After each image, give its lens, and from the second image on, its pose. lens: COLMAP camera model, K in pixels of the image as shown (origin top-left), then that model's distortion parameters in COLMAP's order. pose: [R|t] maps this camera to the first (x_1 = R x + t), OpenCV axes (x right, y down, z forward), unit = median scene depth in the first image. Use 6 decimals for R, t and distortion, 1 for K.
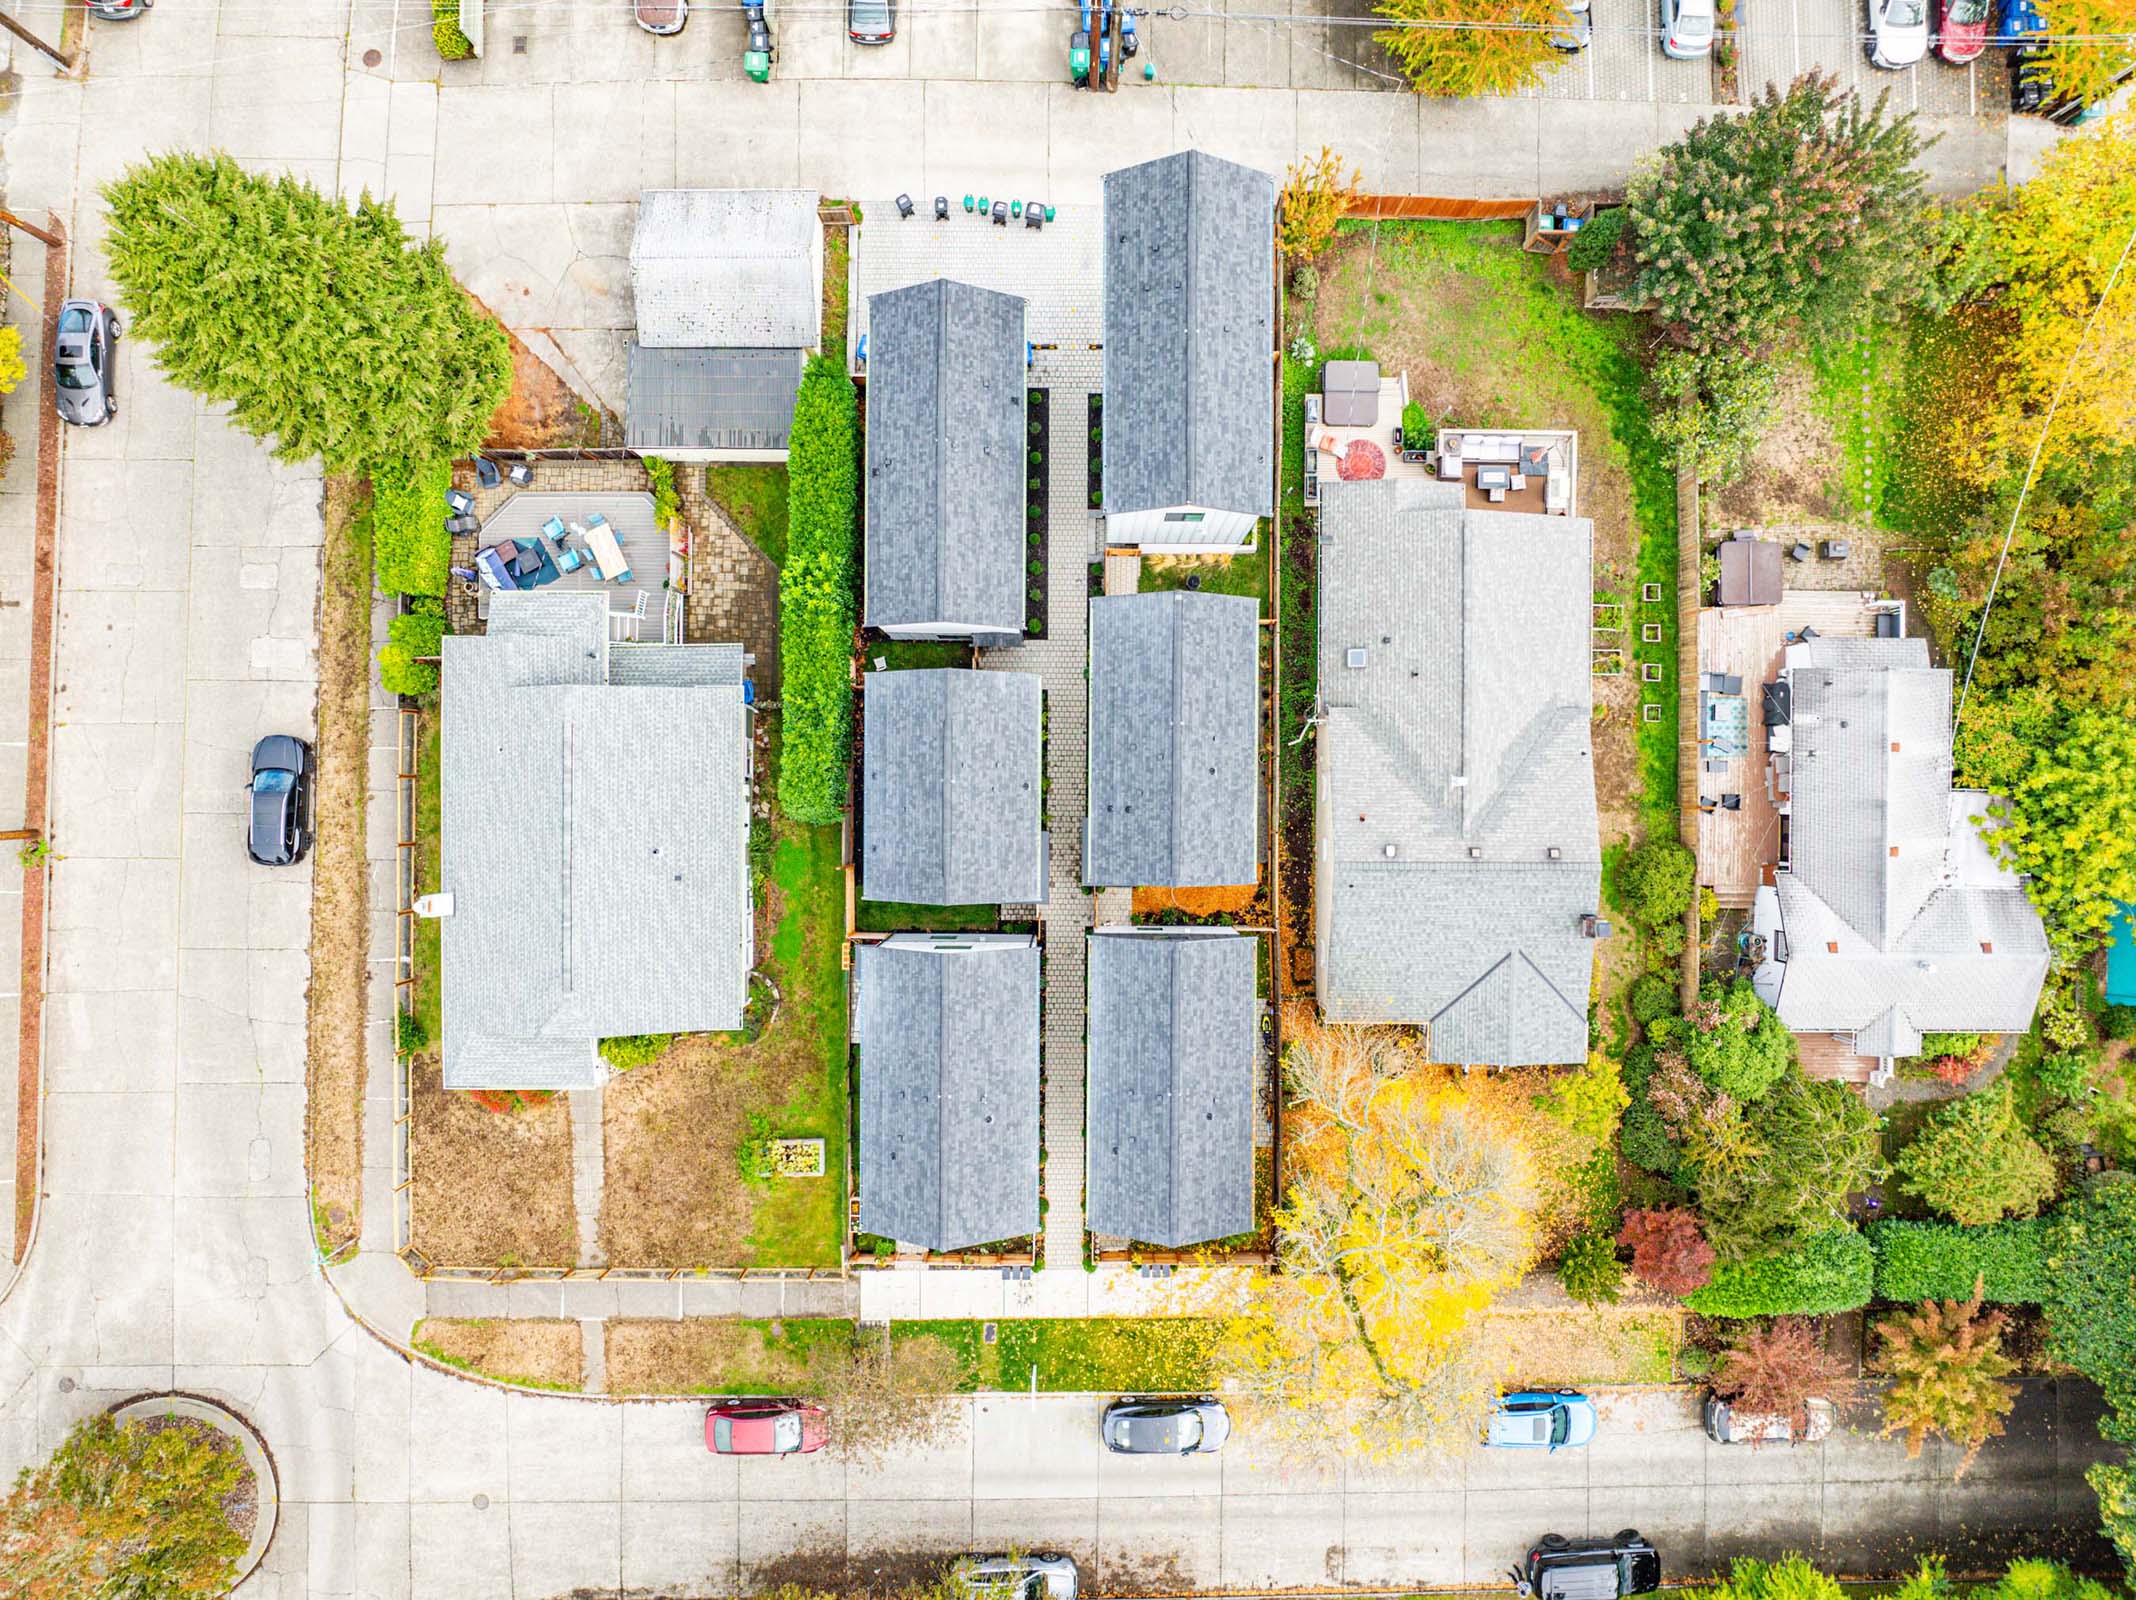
lens RADIAL K [[1502.7, 0, 1064.8], [0, 1502.7, 800.6], [0, 0, 1]] dist [-0.060090, 0.028748]
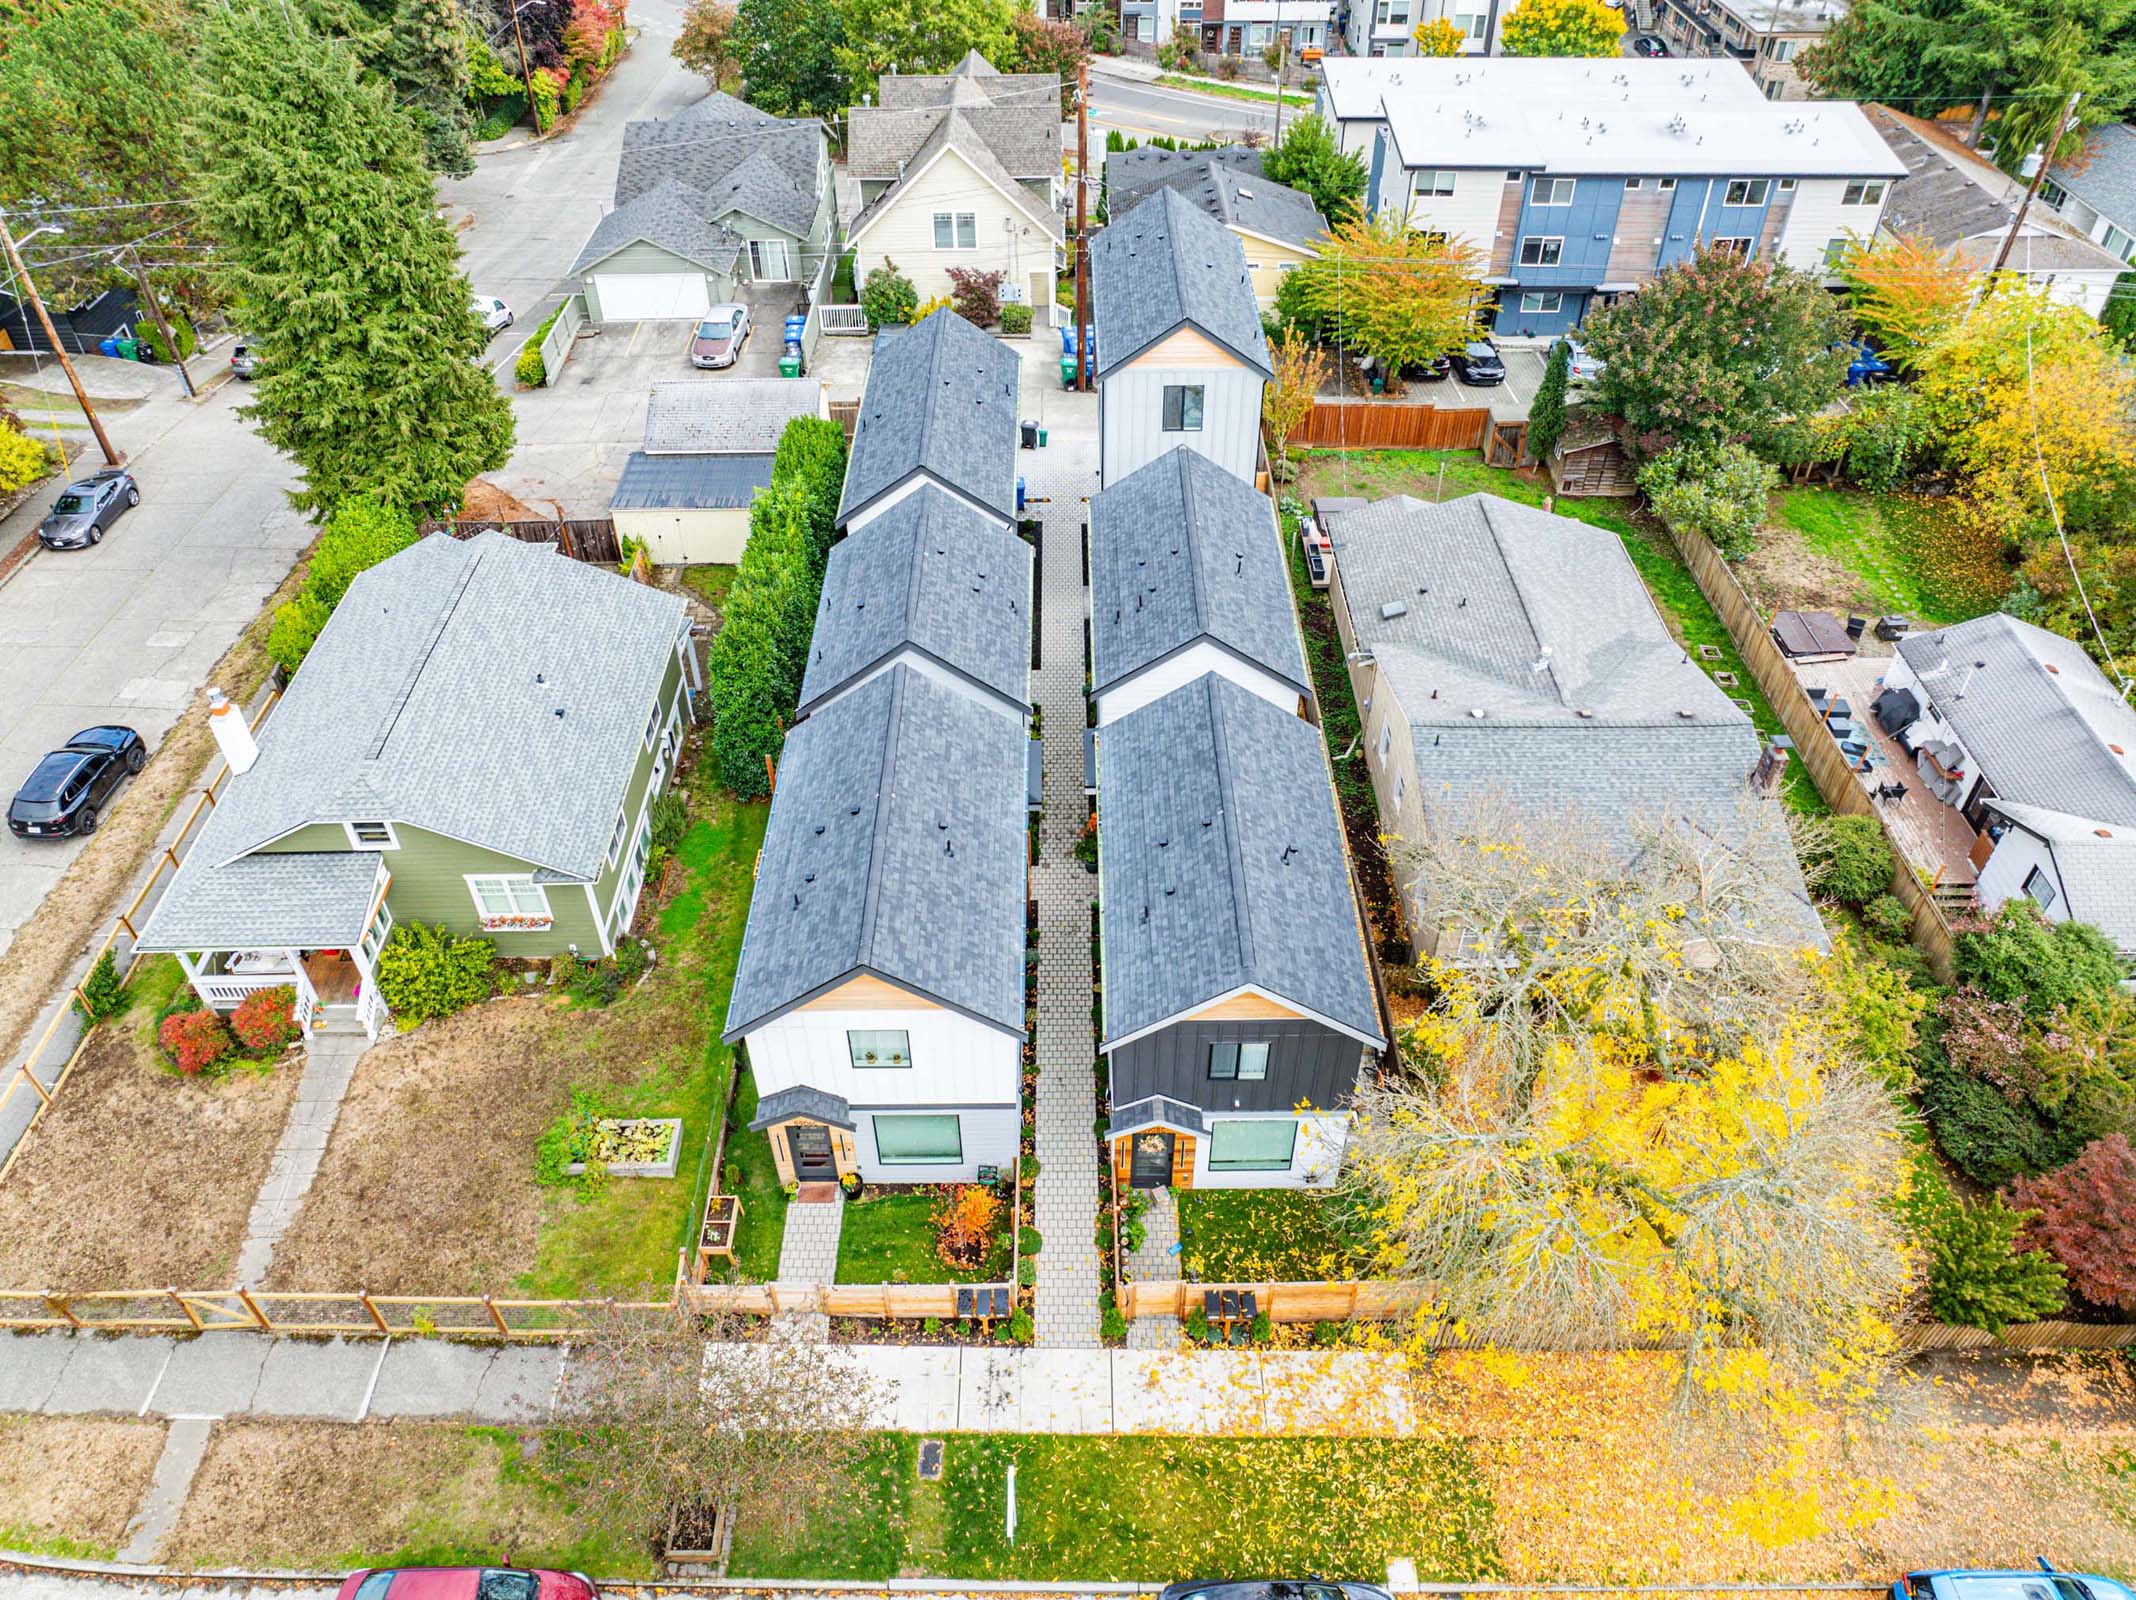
lens RADIAL K [[1502.7, 0, 1067.5], [0, 1502.7, 802.6], [0, 0, 1]] dist [-0.060090, 0.028748]
pose [[0.999925, -0.009610, 0.007540, -0.003162], [0.012025, 0.666203, -0.745674, 0.599957], [0.002143, 0.745709, 0.666269, 0.476691]]
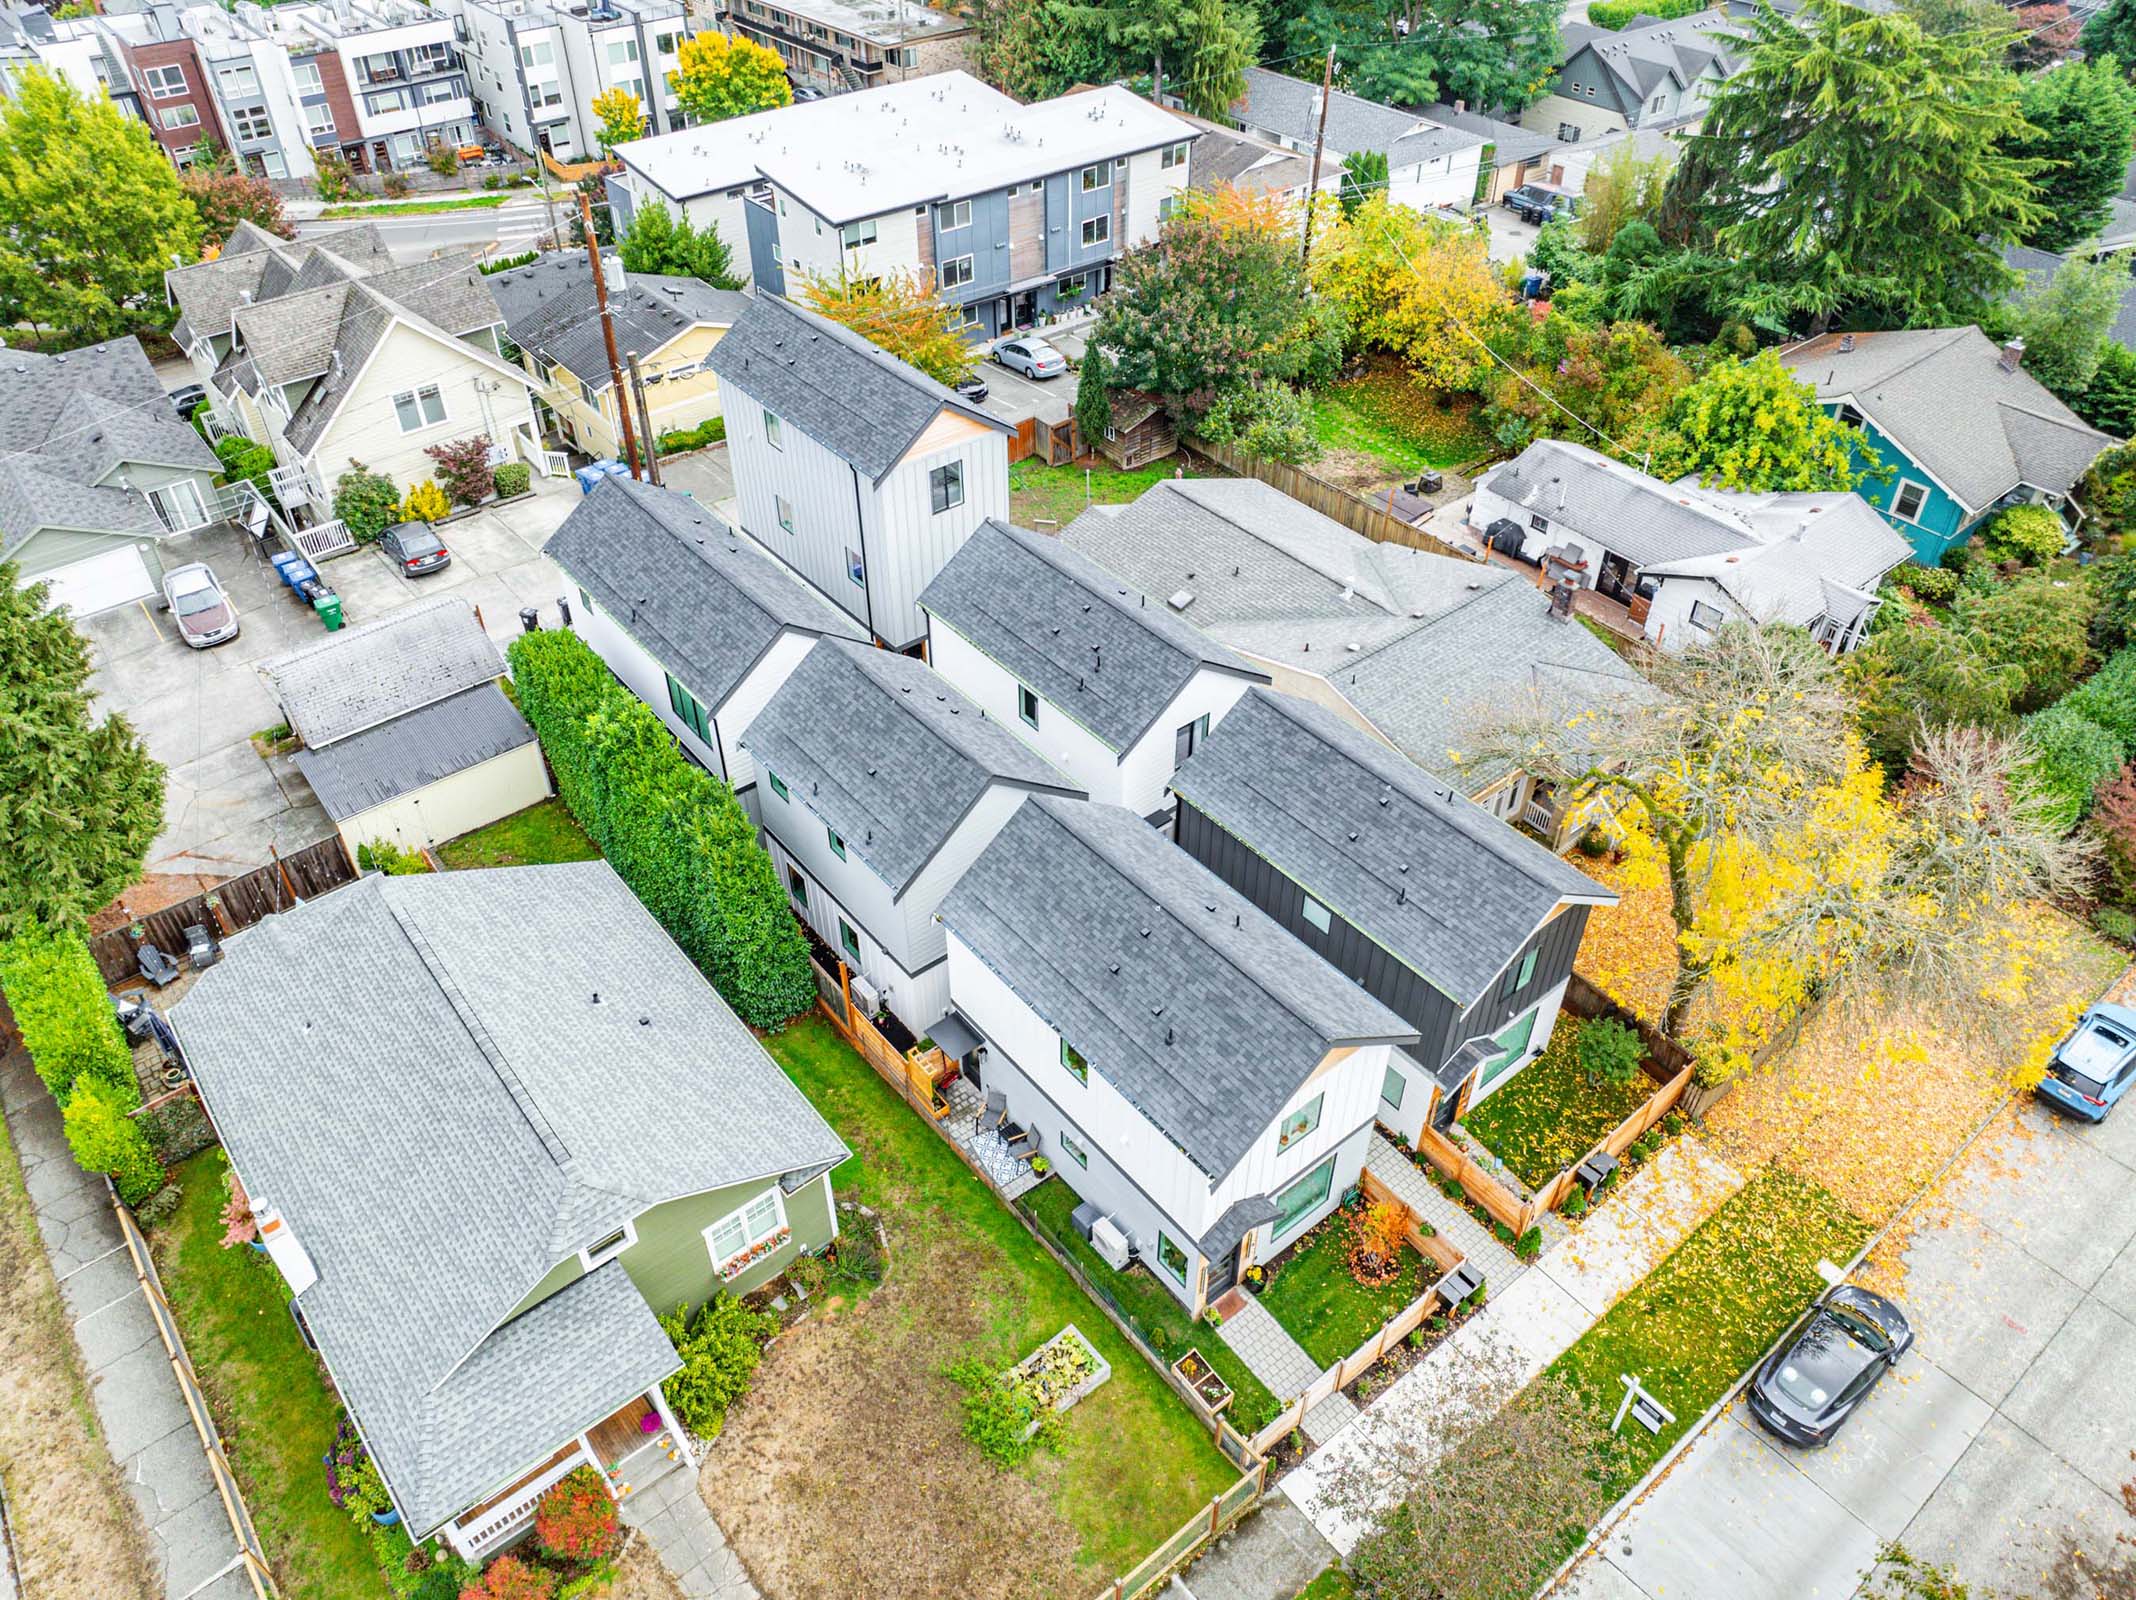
lens RADIAL K [[1502.7, 0, 1068.4], [0, 1502.7, 804.7], [0, 0, 1]] dist [-0.060090, 0.028748]
pose [[0.773267, -0.410431, 0.483327, -0.357825], [0.634080, 0.501674, -0.588443, 0.462972], [-0.000957, 0.761492, 0.648174, 0.457498]]
